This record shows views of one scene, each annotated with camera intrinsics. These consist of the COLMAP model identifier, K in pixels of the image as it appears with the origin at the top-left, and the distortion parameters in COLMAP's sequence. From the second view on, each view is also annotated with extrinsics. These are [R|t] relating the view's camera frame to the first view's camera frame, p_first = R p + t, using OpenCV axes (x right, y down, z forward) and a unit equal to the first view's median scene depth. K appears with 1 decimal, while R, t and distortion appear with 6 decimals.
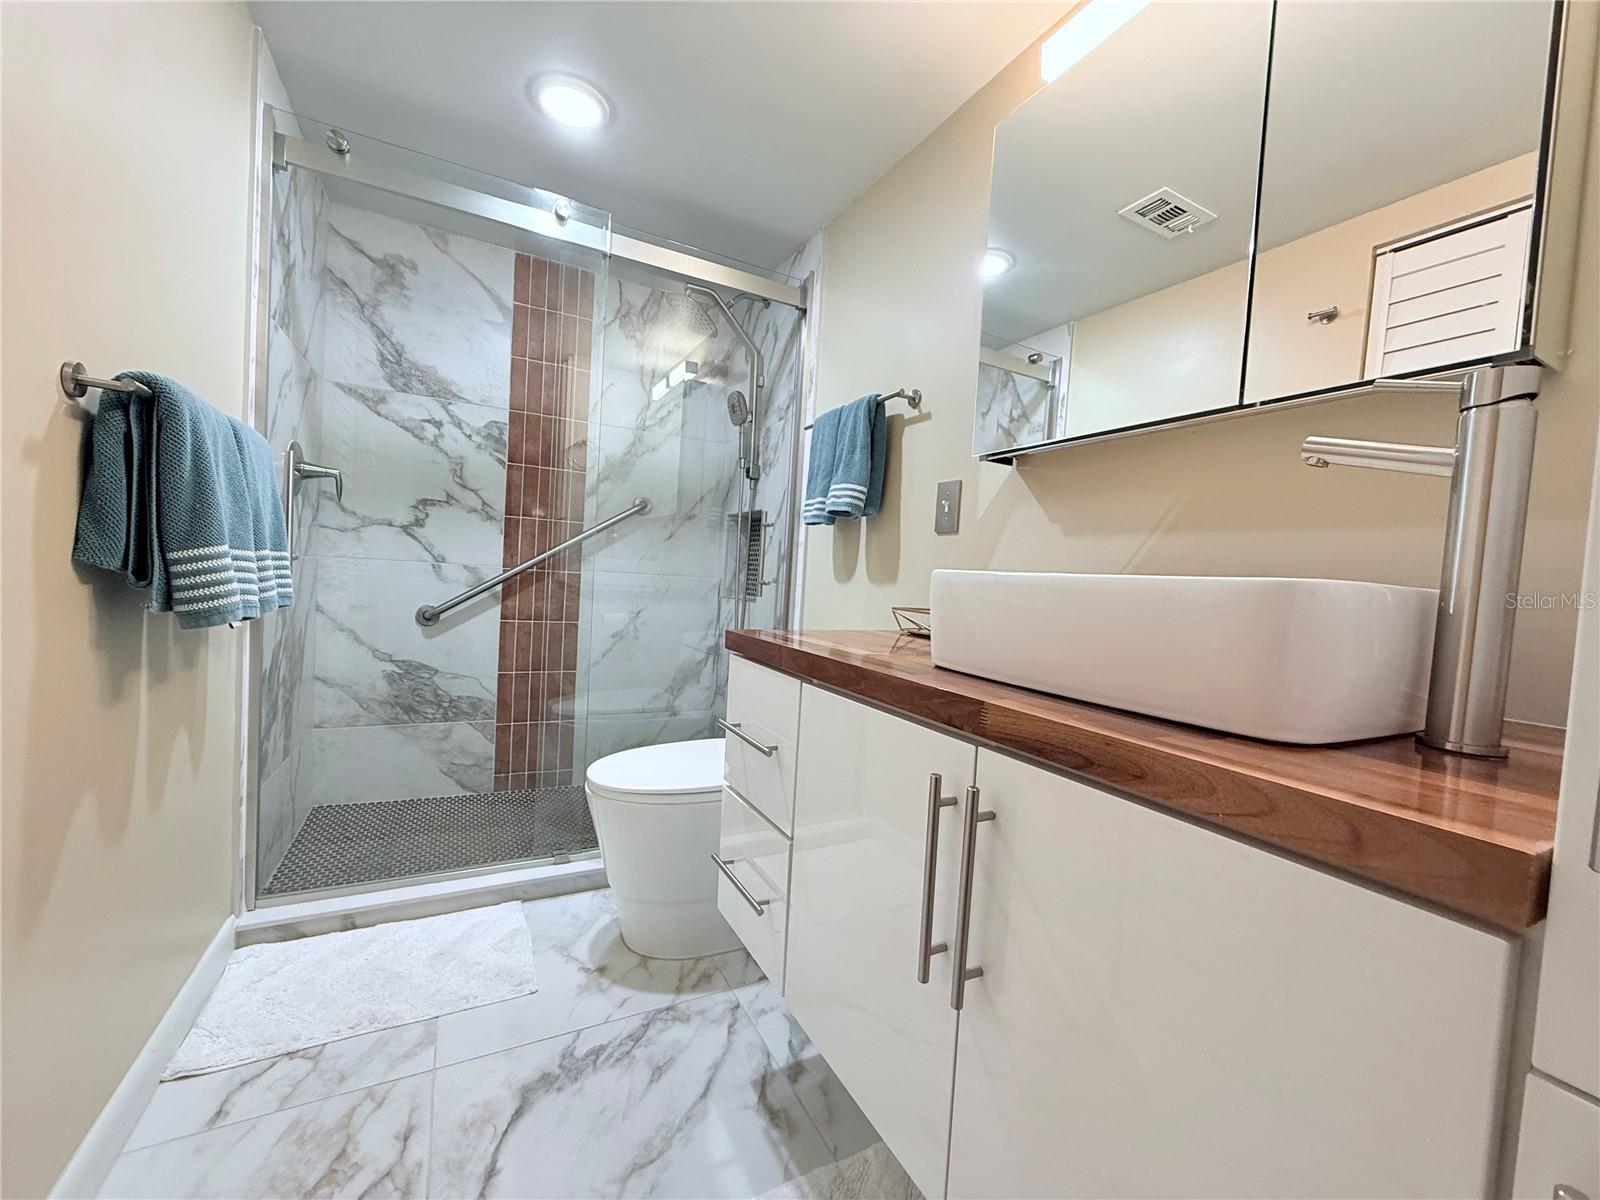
lens RADIAL K [[638.9, 0, 801.4], [0, 638.9, 598.2], [0, 0, 1]] dist [-0.000223, 0.000181]
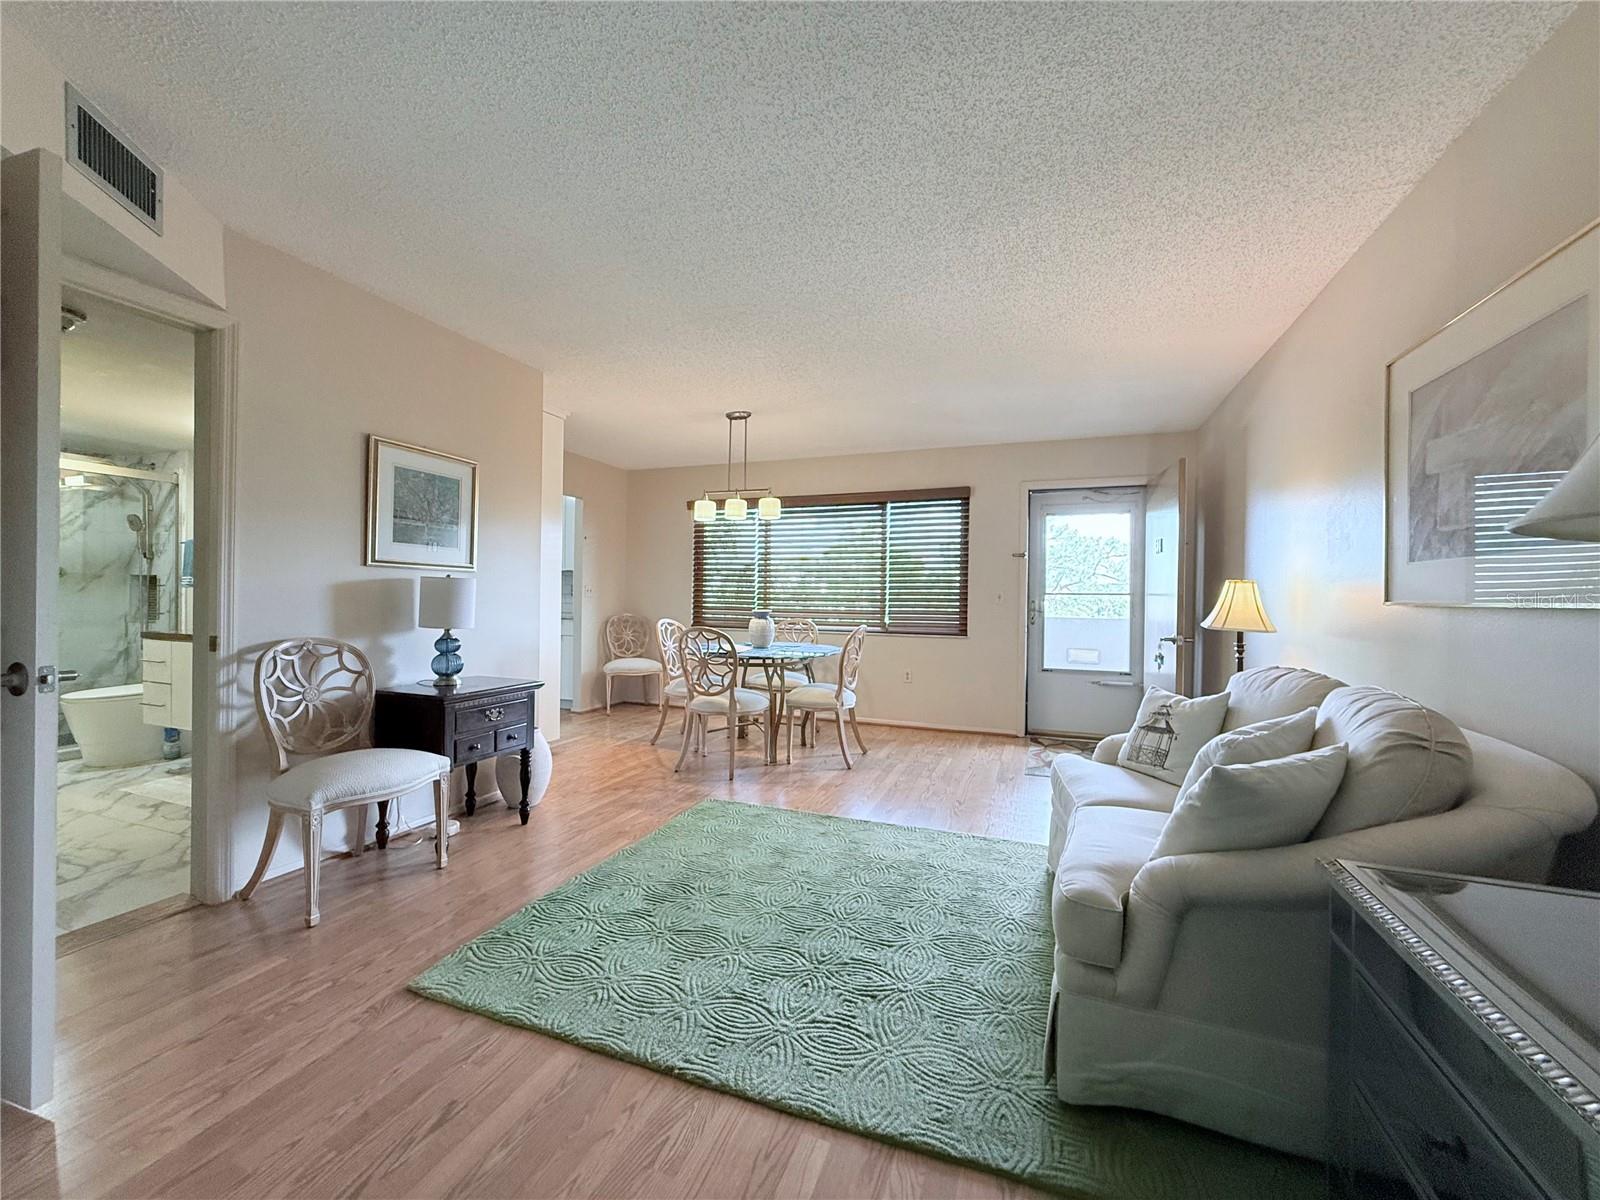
lens RADIAL K [[638.9, 0, 801.4], [0, 638.9, 598.2], [0, 0, 1]] dist [-0.000223, 0.000181]
pose [[0.752758, -0.057290, 0.655800, 0.132640], [0.063532, 0.997878, 0.014248, 0.028848], [-0.655225, 0.030938, 0.754800, -1.712694]]
